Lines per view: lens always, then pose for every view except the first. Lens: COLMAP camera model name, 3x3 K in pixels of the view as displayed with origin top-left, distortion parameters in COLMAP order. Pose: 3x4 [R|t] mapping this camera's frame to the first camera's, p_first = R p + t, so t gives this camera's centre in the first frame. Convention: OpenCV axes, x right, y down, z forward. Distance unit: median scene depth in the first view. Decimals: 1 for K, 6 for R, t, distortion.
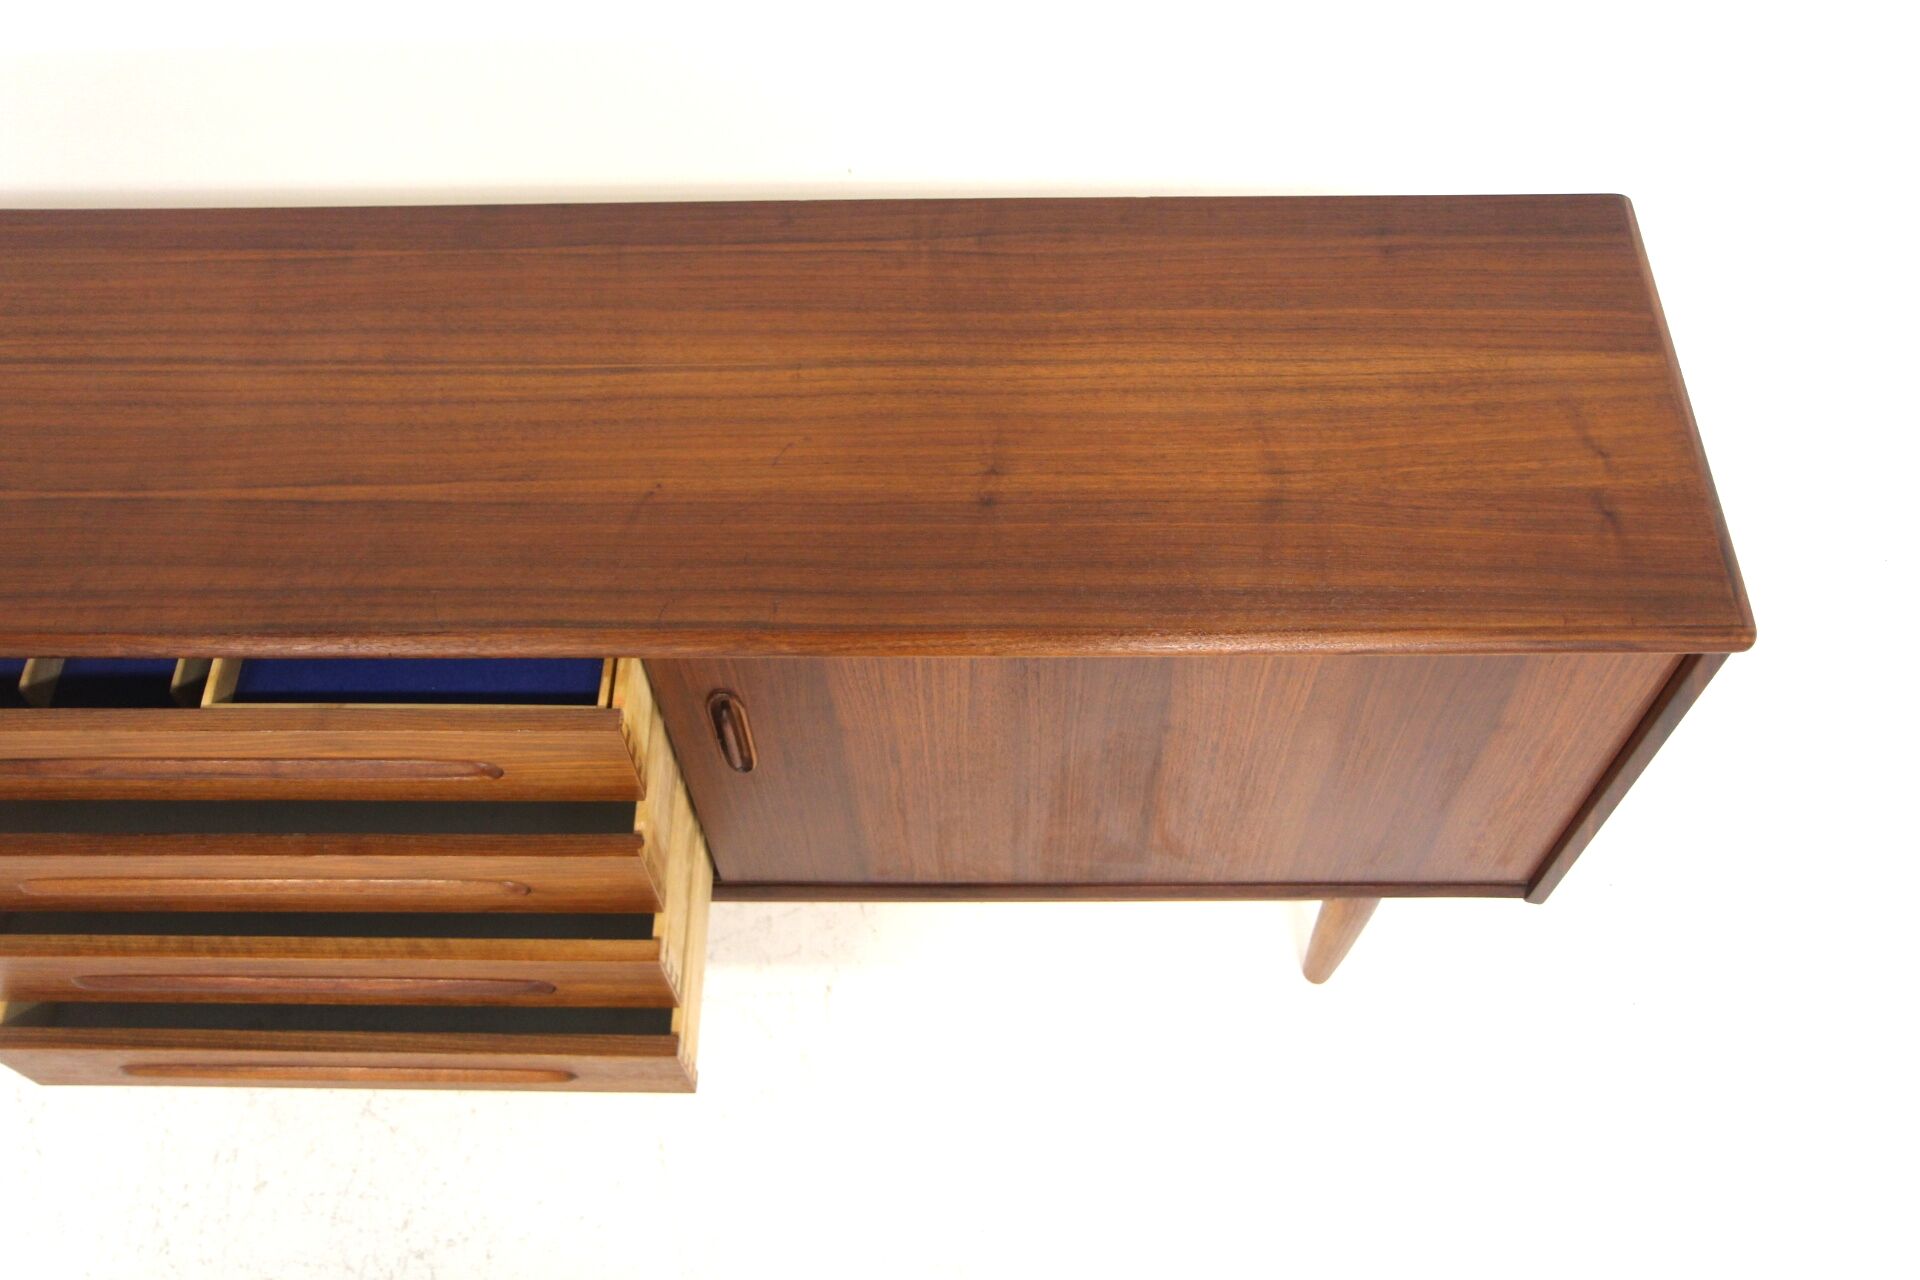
lens RADIAL K [[1700.5, 0, 959.0], [0, 1700.5, 654.4], [0, 0, 1]] dist [-0.063354, 0.026663]
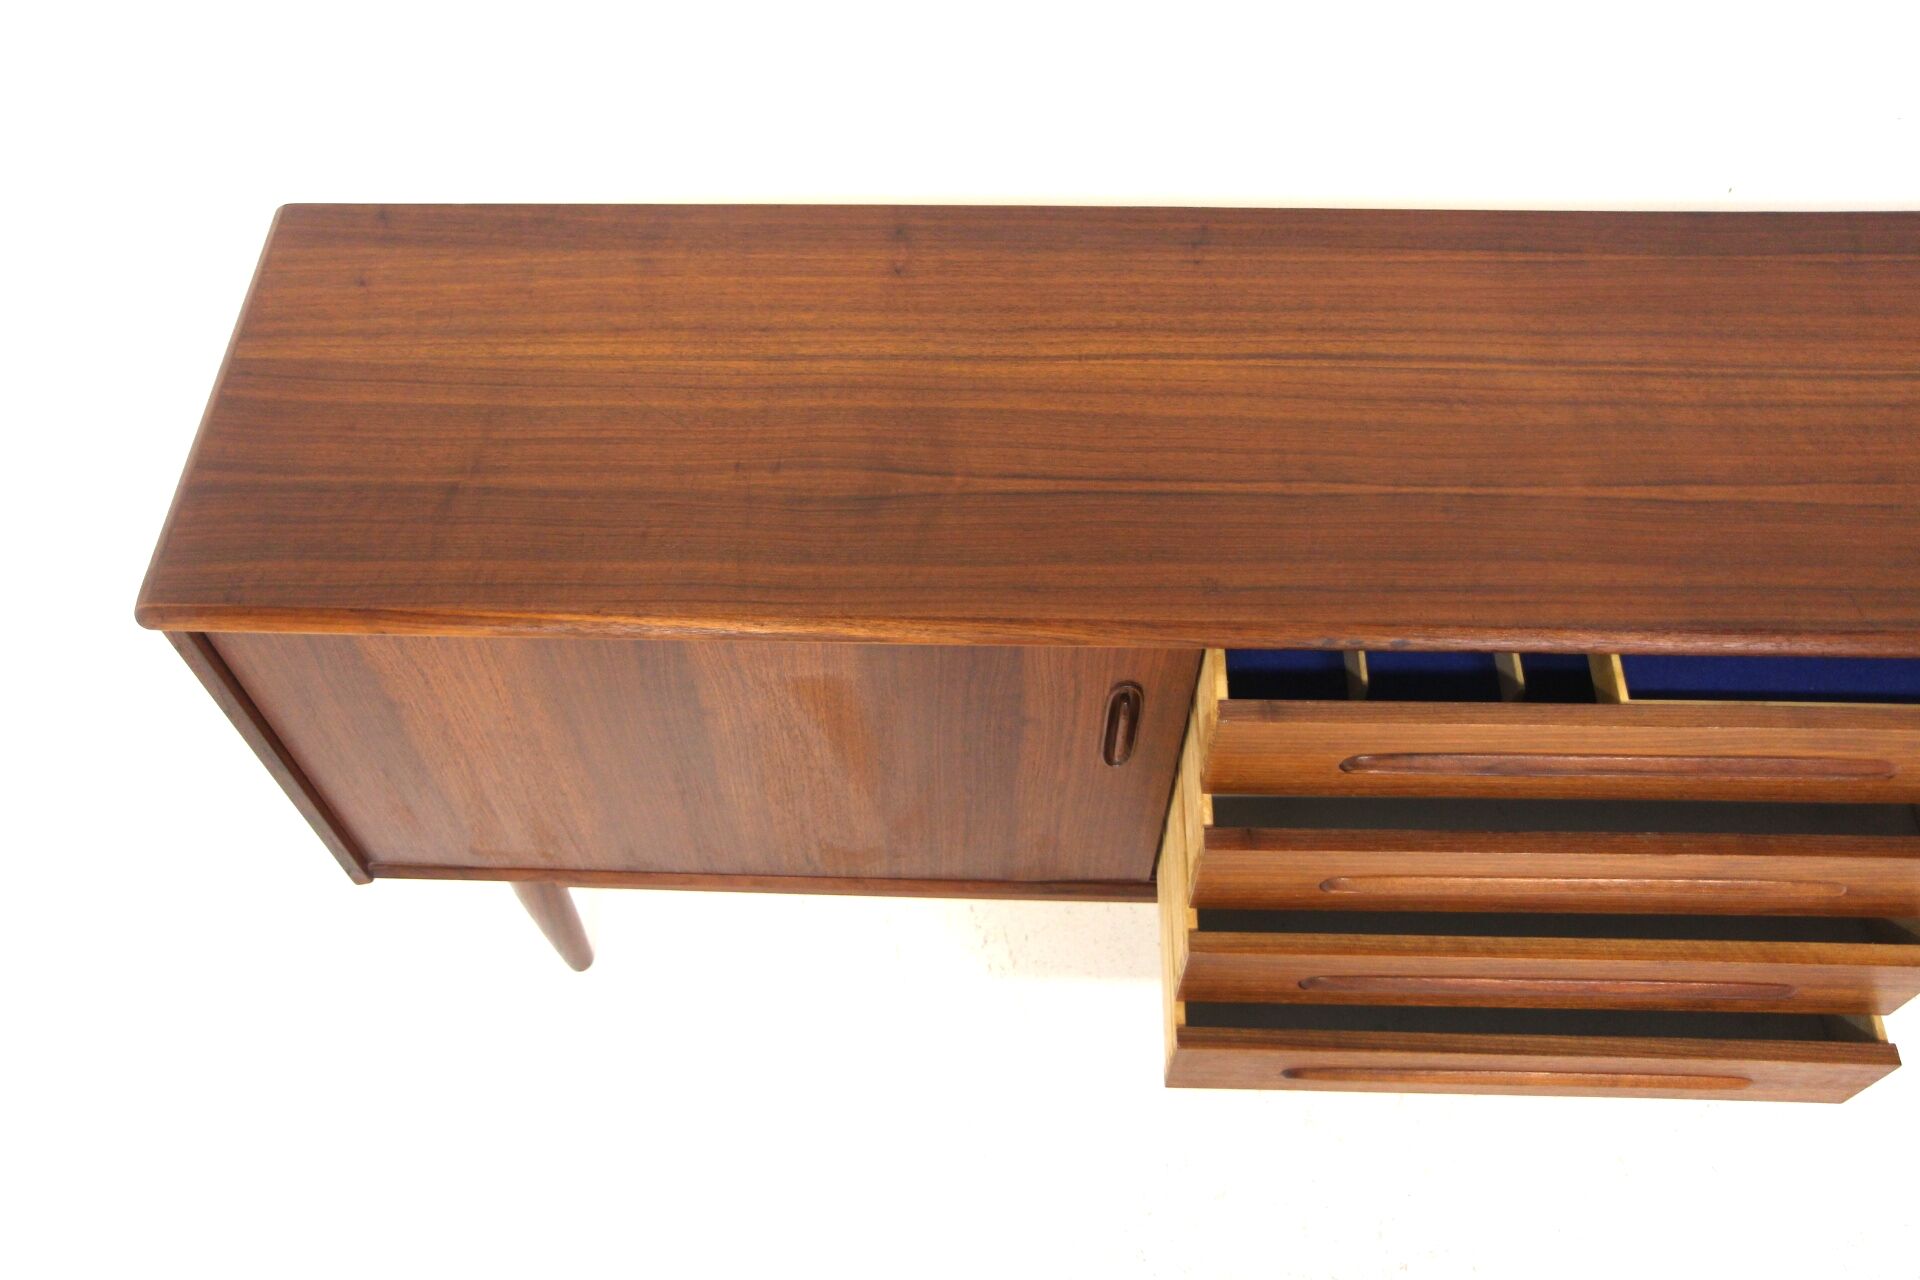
lens RADIAL K [[1700.5, 0, 959.1], [0, 1700.5, 624.5], [0, 0, 1]] dist [-0.063354, 0.026663]
pose [[0.998504, 0.013781, -0.052905, -0.723664], [-0.015470, 0.999379, -0.031645, 0.020388], [0.052436, 0.032416, 0.998098, -0.018642]]
